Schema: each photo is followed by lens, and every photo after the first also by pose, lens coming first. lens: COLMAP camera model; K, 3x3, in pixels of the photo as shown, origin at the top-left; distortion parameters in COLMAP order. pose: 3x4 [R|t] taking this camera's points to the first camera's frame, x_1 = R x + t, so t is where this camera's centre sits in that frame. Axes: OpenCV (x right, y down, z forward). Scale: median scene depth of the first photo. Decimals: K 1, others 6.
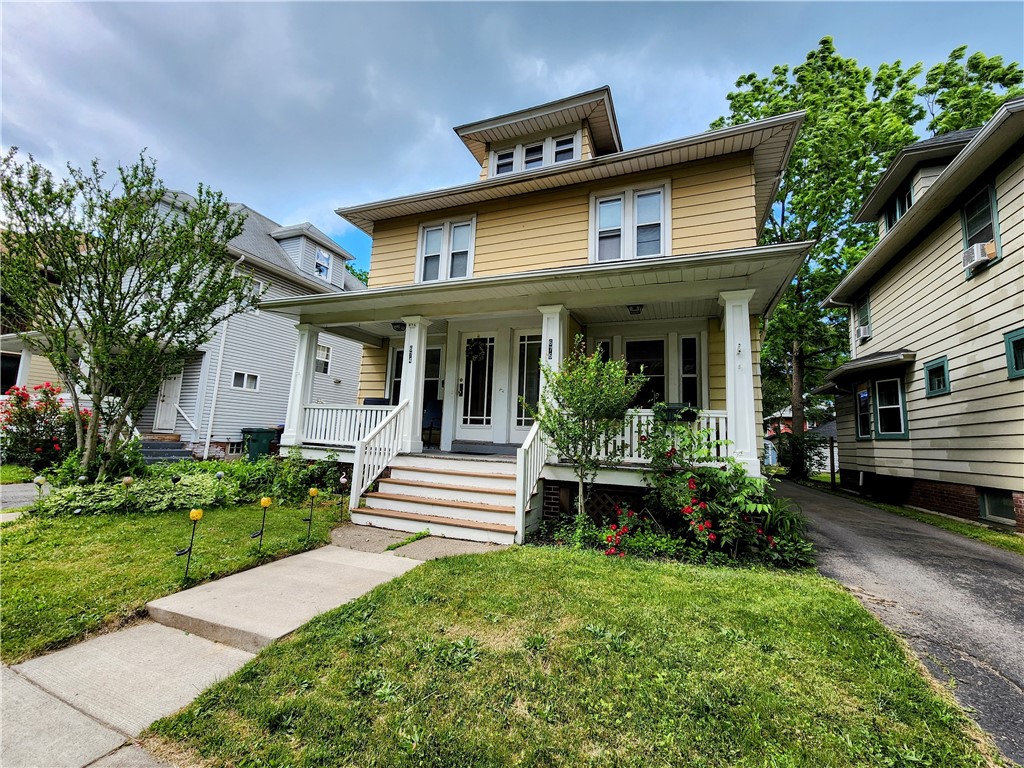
lens RADIAL K [[423.8, 0, 512.0], [0, 423.8, 384.0], [0, 0, 1]] dist [0.000620, -0.000075]
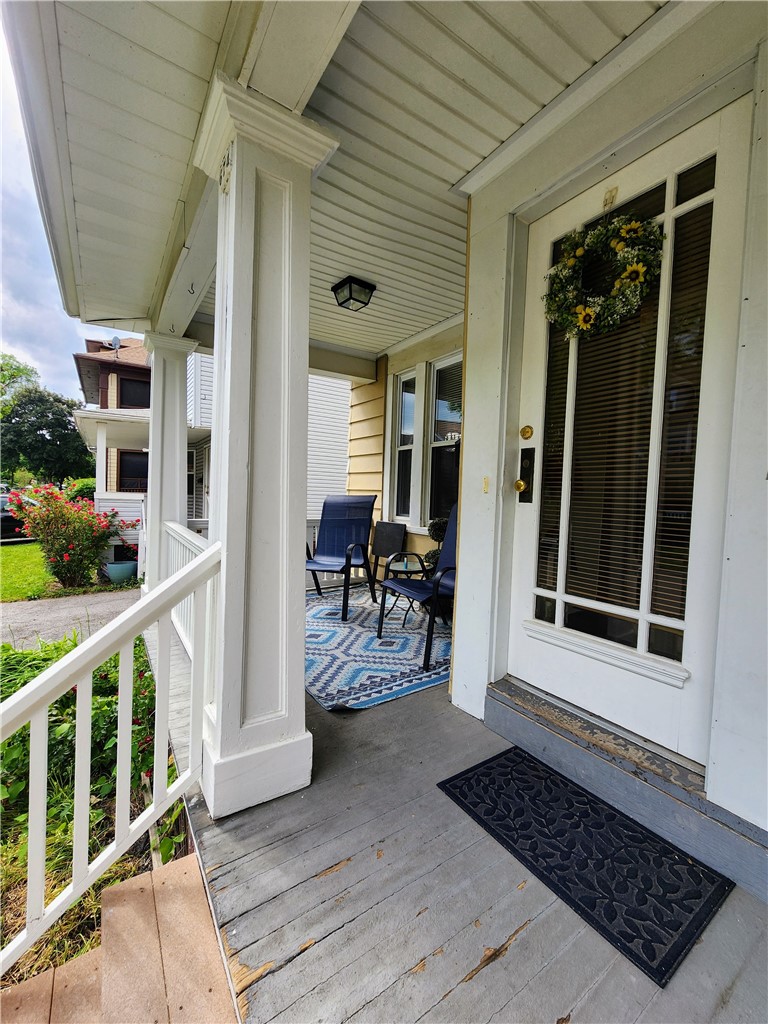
lens RADIAL K [[423.8, 0, 384.0], [0, 423.8, 512.0], [0, 0, 1]] dist [0.000620, -0.000075]
pose [[0.829436, 0.014851, -0.558404, -0.054414], [0.061493, 0.991144, 0.117698, 0.001864], [0.555207, -0.131961, 0.821177, 0.766275]]
